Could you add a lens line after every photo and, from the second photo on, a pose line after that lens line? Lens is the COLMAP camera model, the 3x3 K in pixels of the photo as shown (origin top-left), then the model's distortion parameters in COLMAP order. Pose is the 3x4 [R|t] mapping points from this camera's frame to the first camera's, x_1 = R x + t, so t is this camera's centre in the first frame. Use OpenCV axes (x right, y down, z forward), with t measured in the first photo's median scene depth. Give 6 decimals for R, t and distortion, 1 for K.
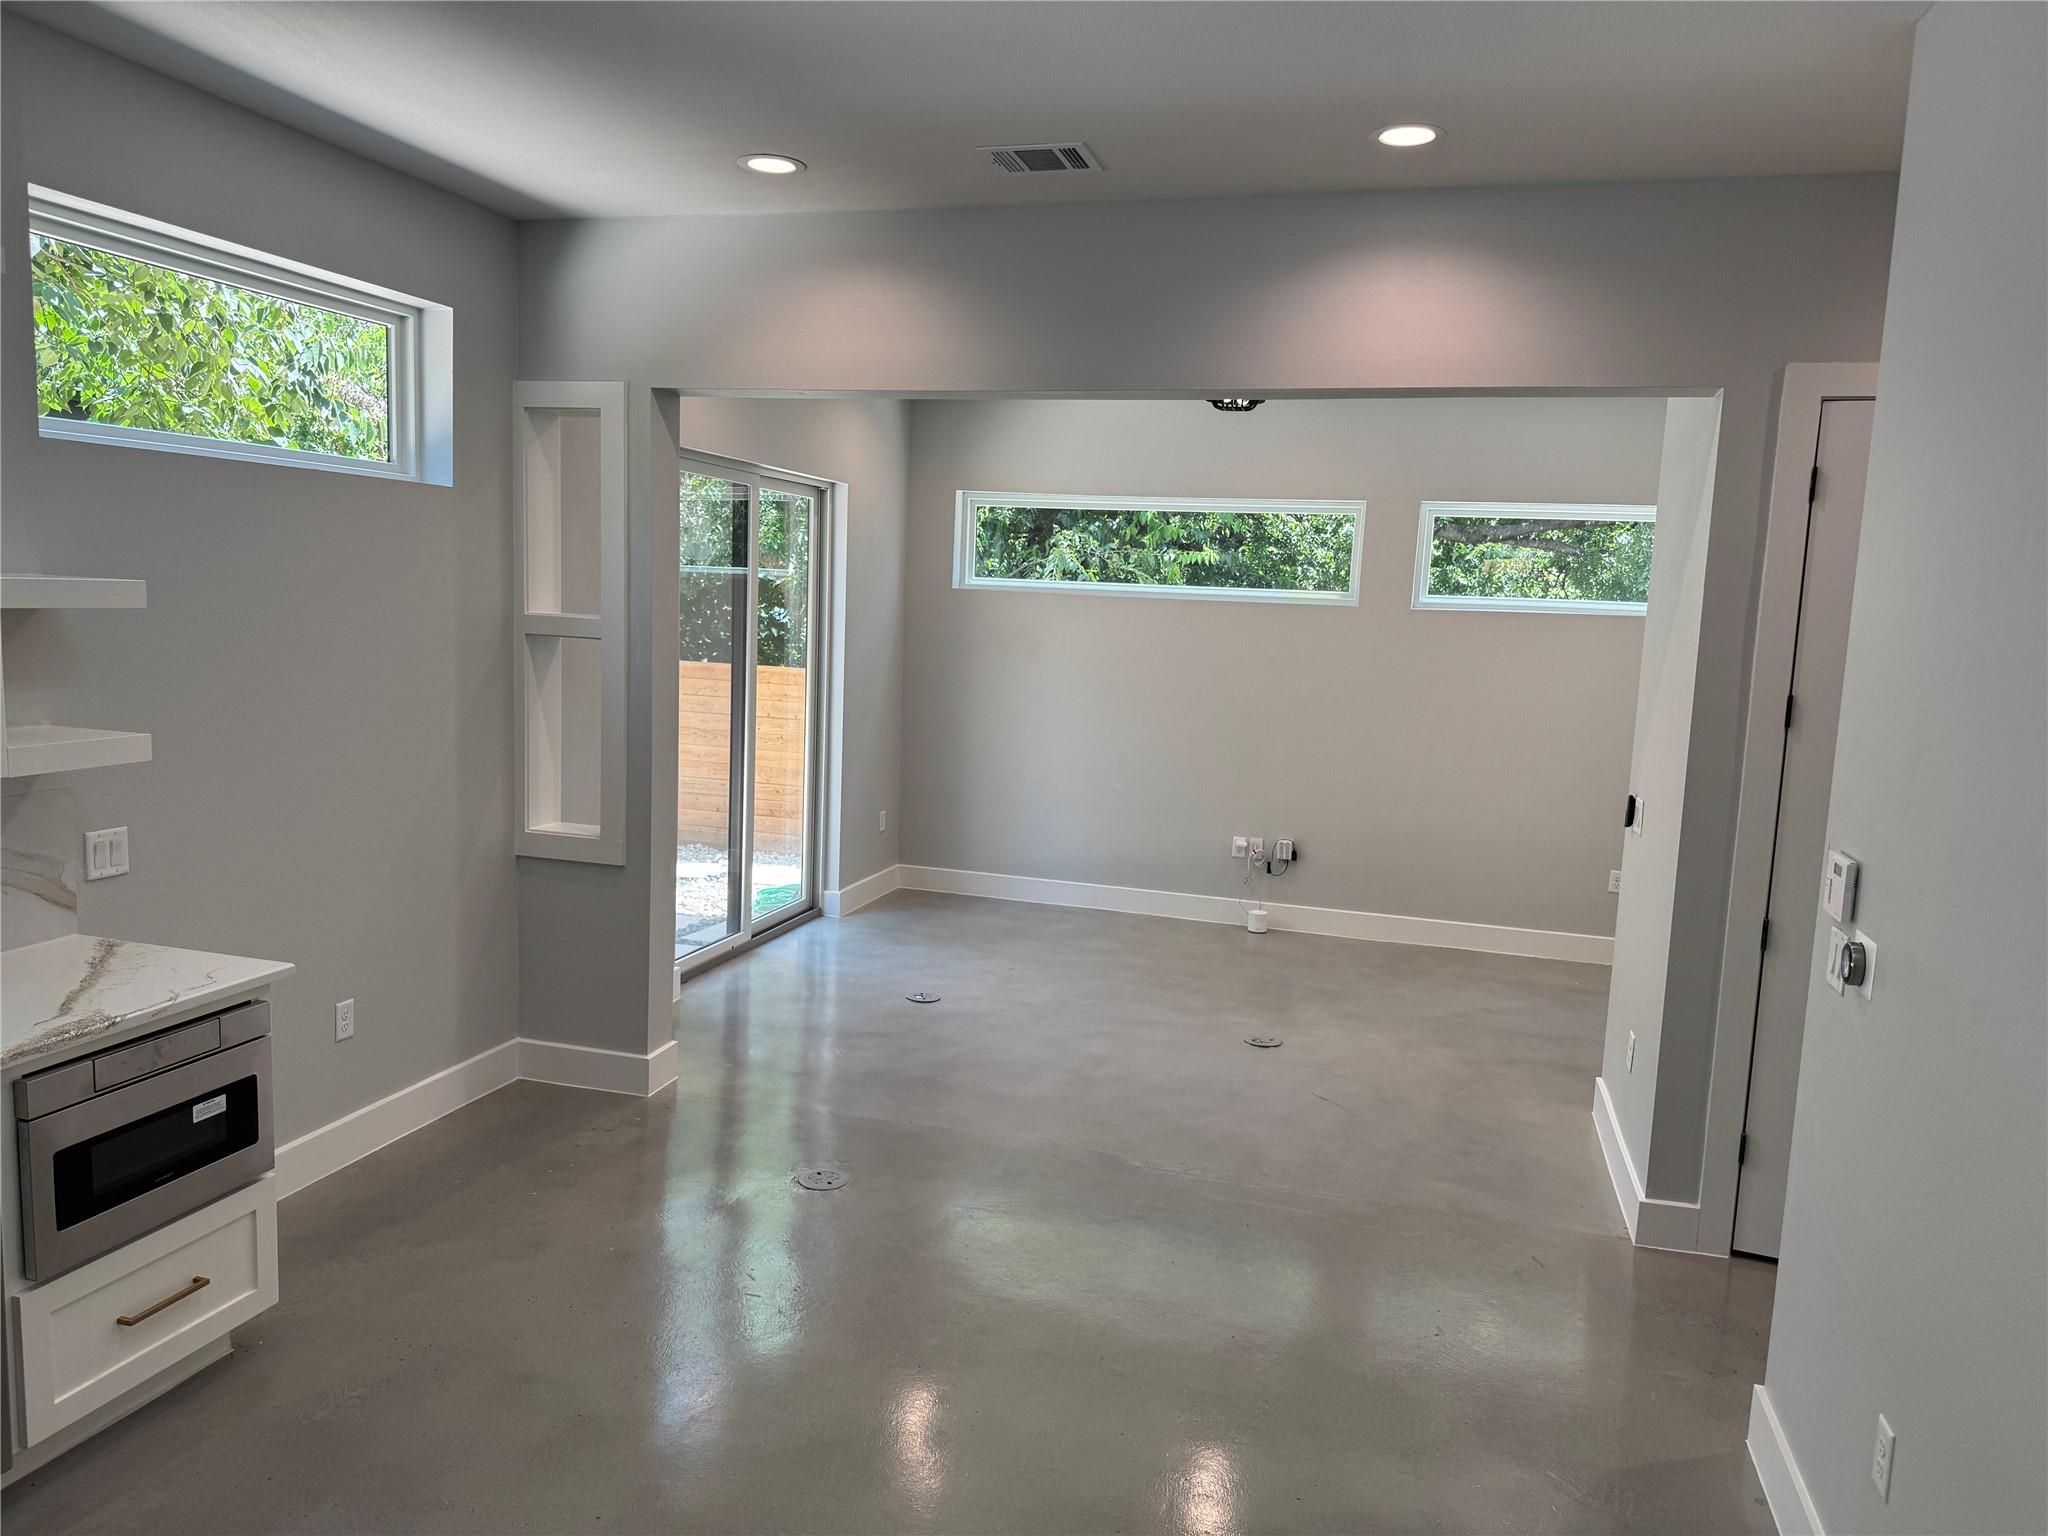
lens RADIAL K [[1430.3, 0, 1024.0], [0, 1430.3, 768.0], [0, 0, 1]] dist [0.071668, -0.107495]
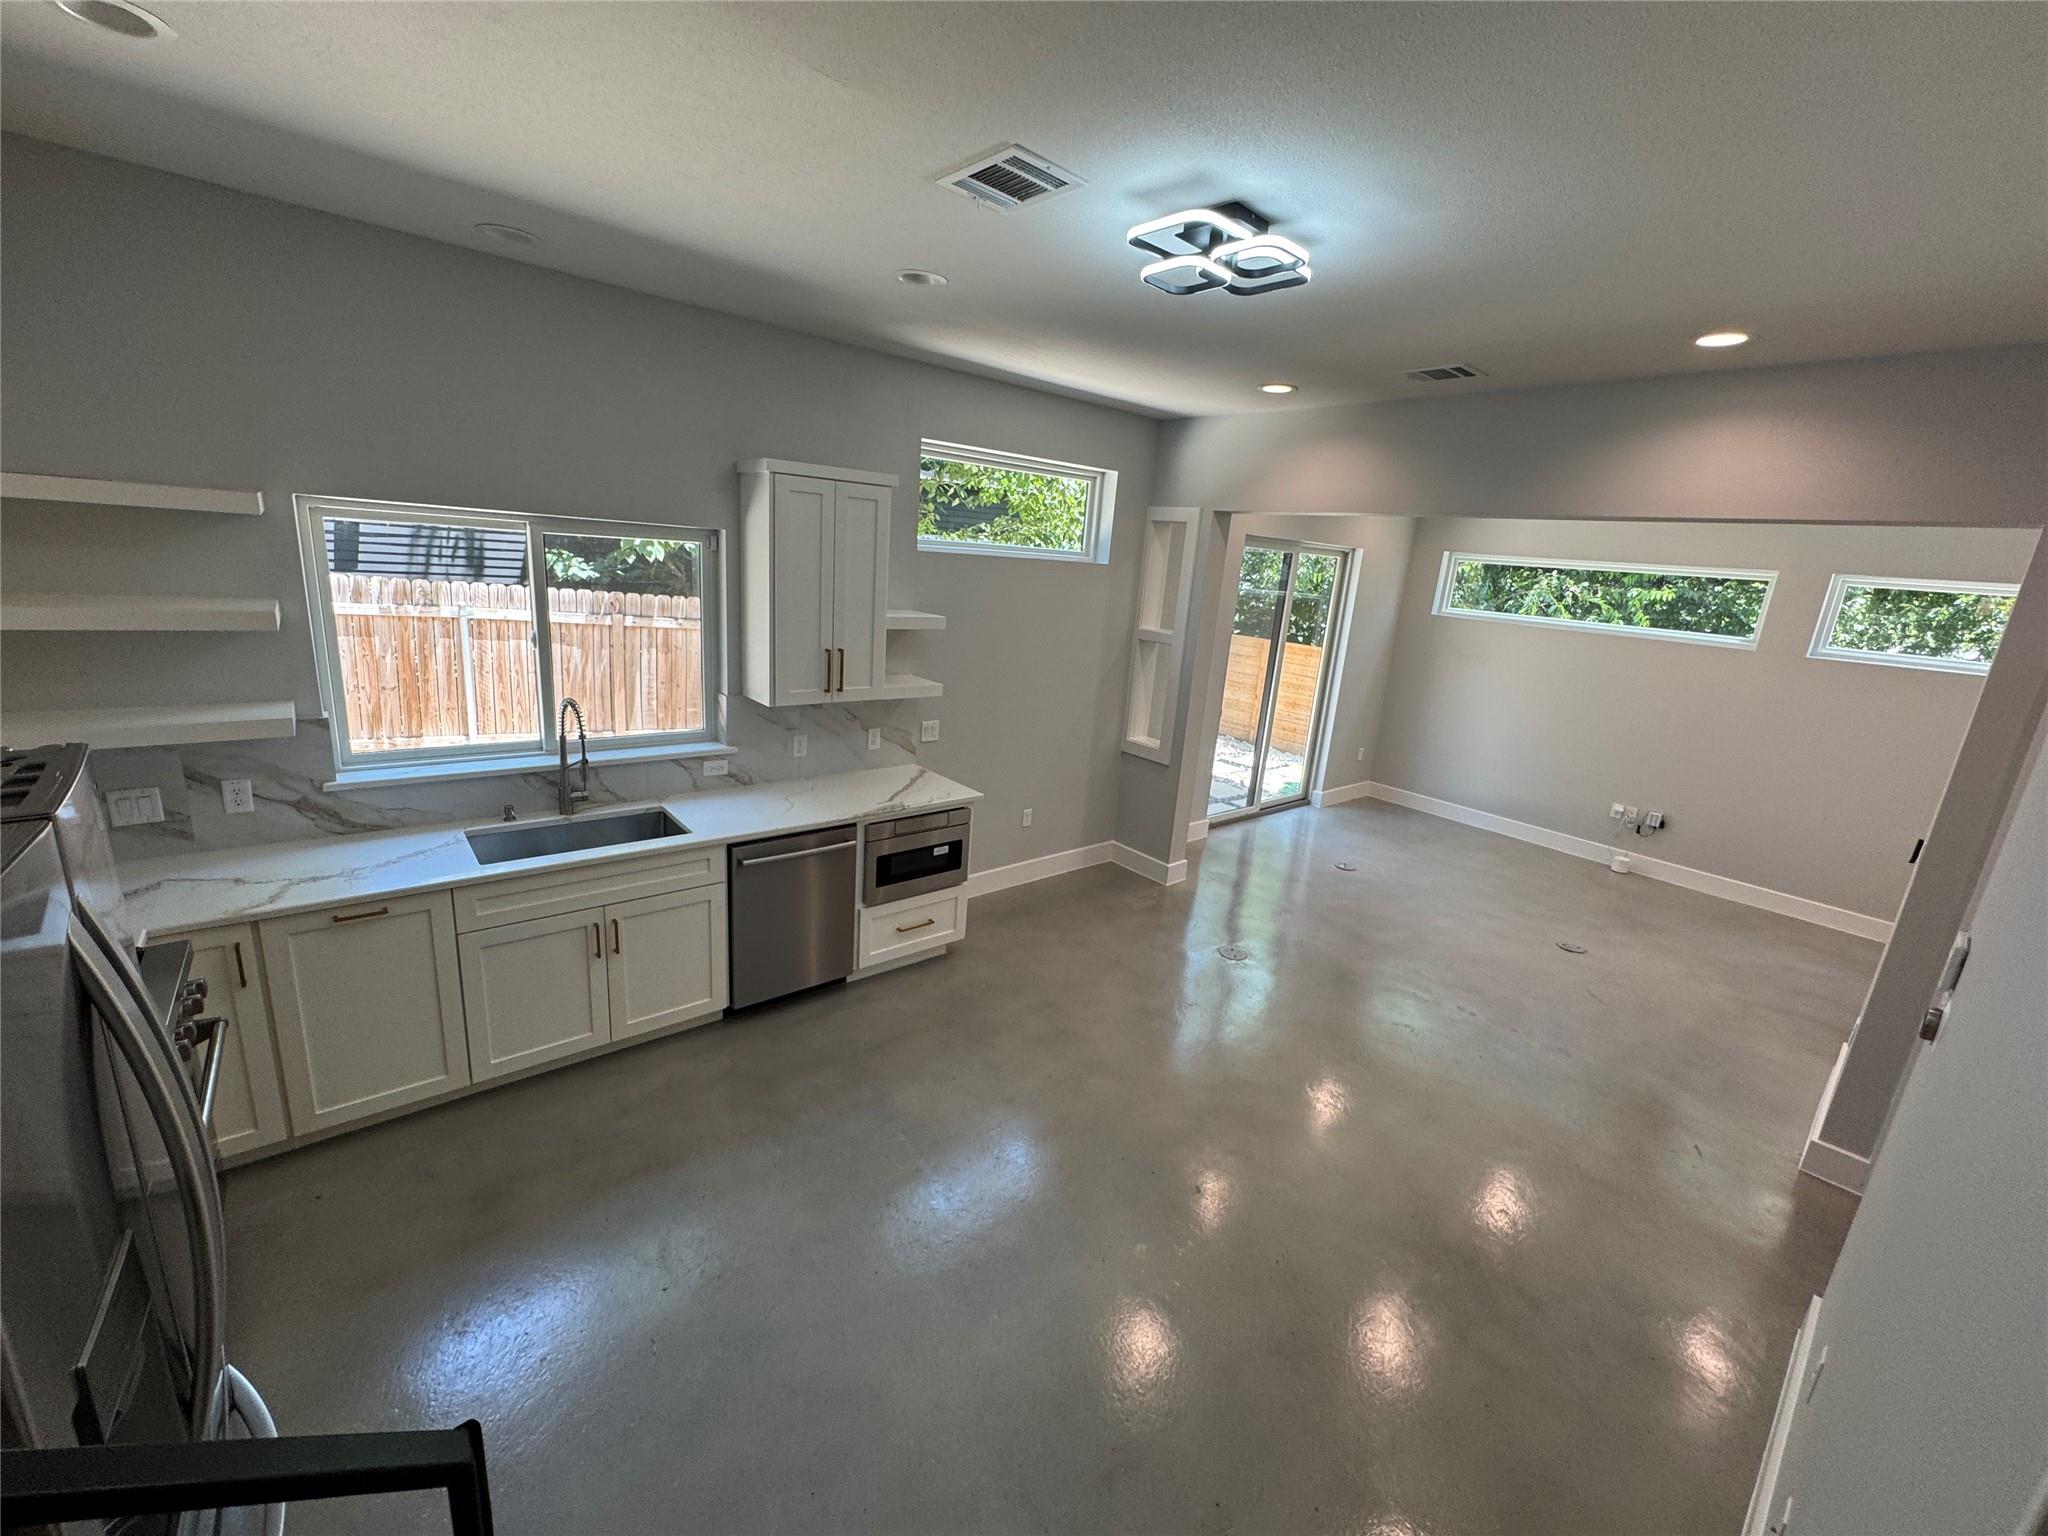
lens RADIAL K [[815.7, 0, 1018.4], [0, 815.7, 759.7], [0, 0, 1]] dist [-0.001002, -0.000247]
pose [[0.833652, 0.156336, -0.529701, 0.123269], [-0.109411, 0.986840, 0.119063, -0.045372], [0.541344, -0.041302, 0.839786, -0.013832]]
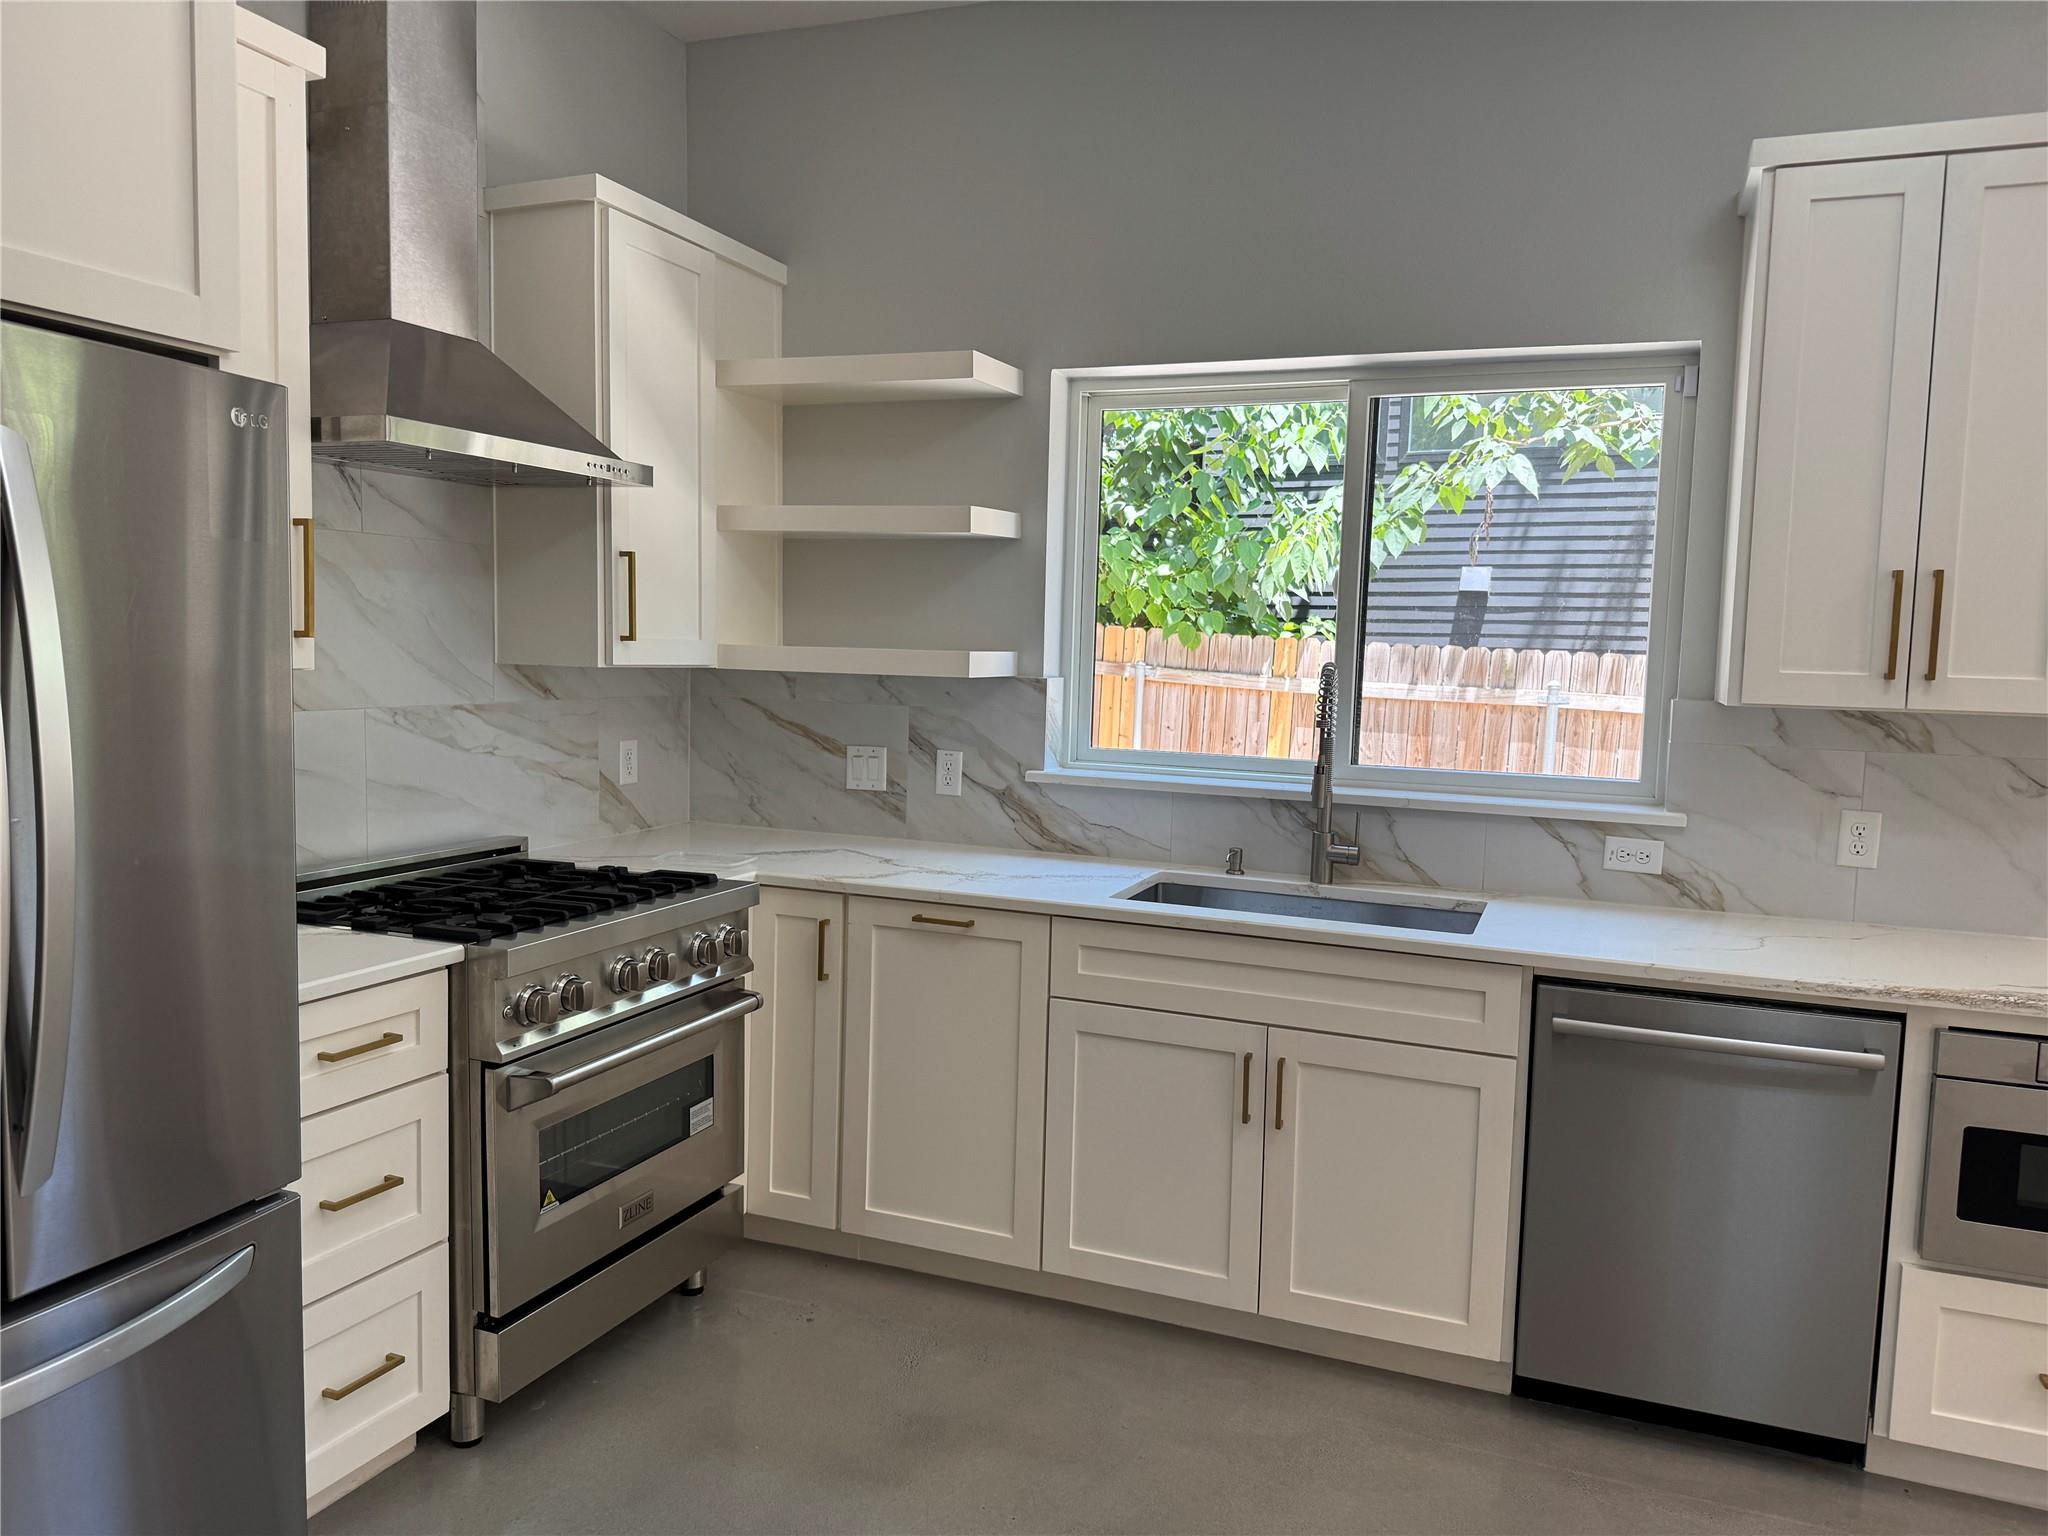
lens RADIAL K [[1430.3, 0, 1024.0], [0, 1430.3, 768.0], [0, 0, 1]] dist [0.071668, -0.107495]
pose [[-0.094828, 0.044433, -0.994502, 0.123256], [-0.154410, 0.986256, 0.058788, 0.047844], [0.983446, 0.159135, -0.086664, 0.254662]]
